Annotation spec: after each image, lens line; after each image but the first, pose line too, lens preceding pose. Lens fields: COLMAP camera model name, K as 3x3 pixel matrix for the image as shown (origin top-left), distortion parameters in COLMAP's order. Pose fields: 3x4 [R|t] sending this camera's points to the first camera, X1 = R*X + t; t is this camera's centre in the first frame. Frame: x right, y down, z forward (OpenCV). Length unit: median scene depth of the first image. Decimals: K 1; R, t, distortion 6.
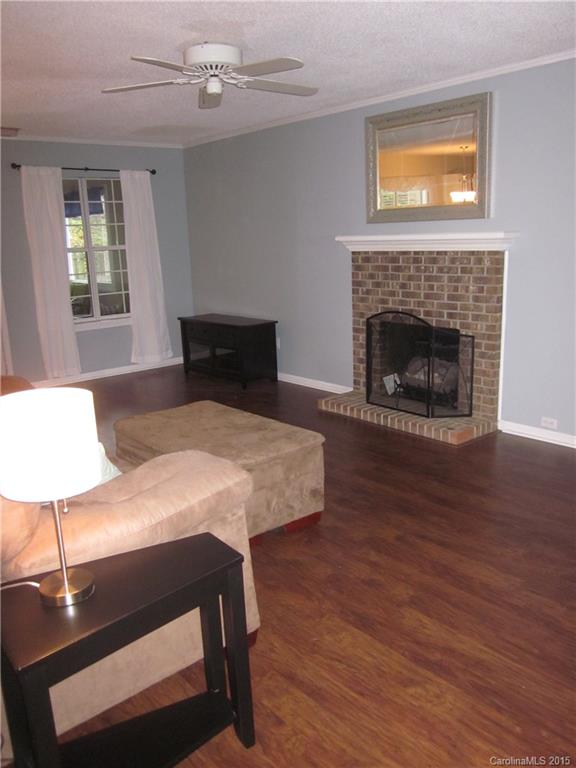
lens RADIAL K [[639.7, 0, 288.0], [0, 639.7, 384.0], [0, 0, 1]] dist [0.004869, 0.002279]
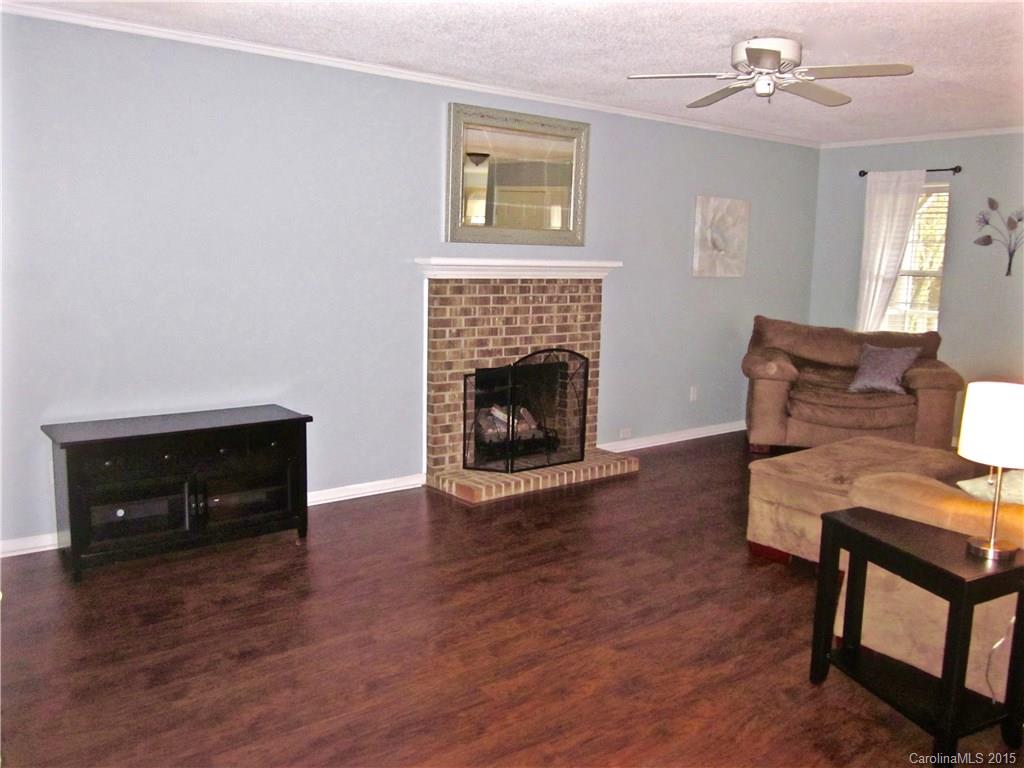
lens RADIAL K [[853.0, 0, 508.9], [0, 853.0, 378.8], [0, 0, 1]] dist [0.004869, 0.002279]
pose [[0.058170, -0.115424, 0.991612, -0.940273], [0.200690, 0.974367, 0.101644, -0.198217], [-0.977926, 0.193094, 0.079843, 0.957749]]
